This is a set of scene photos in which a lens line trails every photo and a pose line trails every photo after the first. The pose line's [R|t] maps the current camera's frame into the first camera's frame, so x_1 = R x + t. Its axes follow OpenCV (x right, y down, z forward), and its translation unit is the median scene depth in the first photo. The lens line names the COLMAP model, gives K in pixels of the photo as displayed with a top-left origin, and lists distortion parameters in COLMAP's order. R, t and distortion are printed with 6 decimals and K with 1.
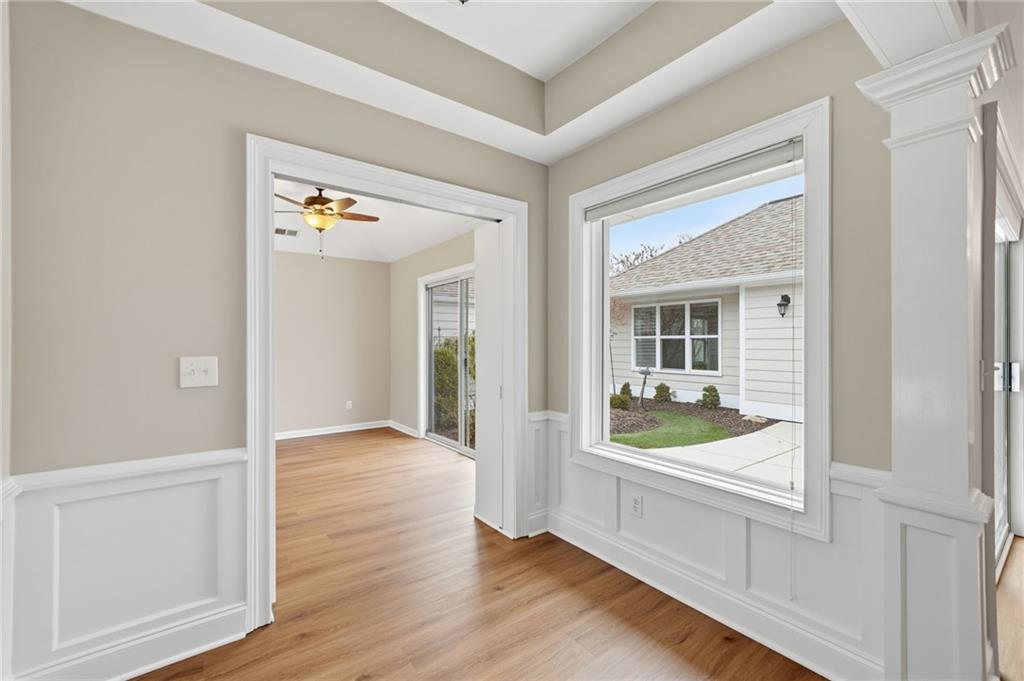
lens RADIAL K [[408.0, 0, 512.0], [0, 408.0, 340.5], [0, 0, 1]] dist [-0.009710, 0.000020]
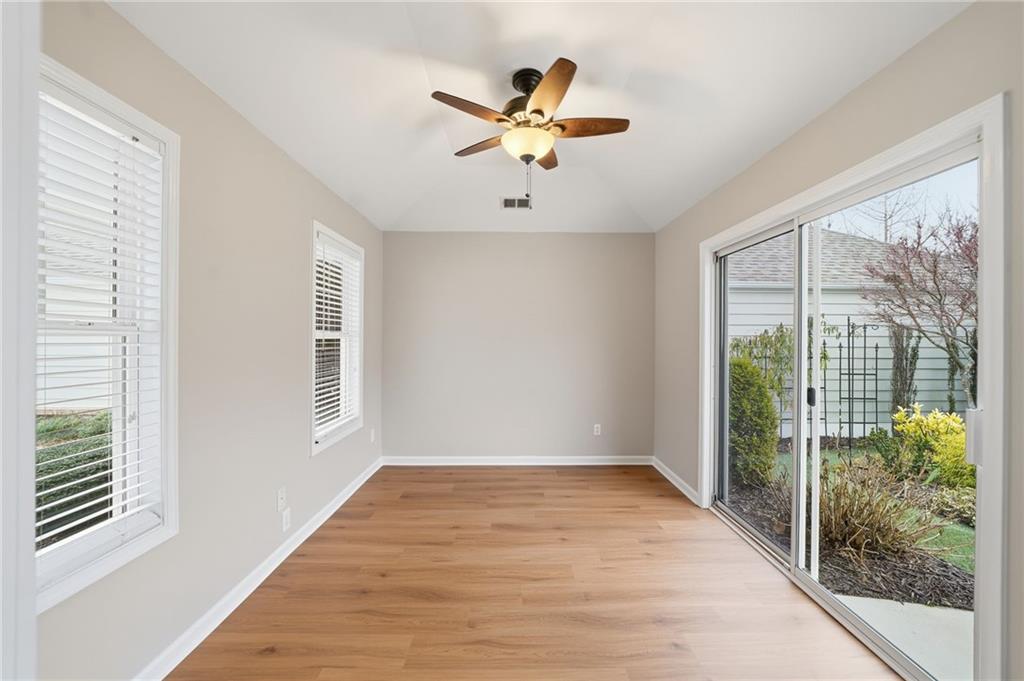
lens RADIAL K [[408.0, 0, 512.0], [0, 408.0, 340.5], [0, 0, 1]] dist [-0.009710, 0.000020]
pose [[0.803667, 0.006947, -0.595039, -0.097479], [-0.001862, 0.999956, 0.009160, -0.013157], [0.595077, -0.006254, 0.803645, 0.357963]]
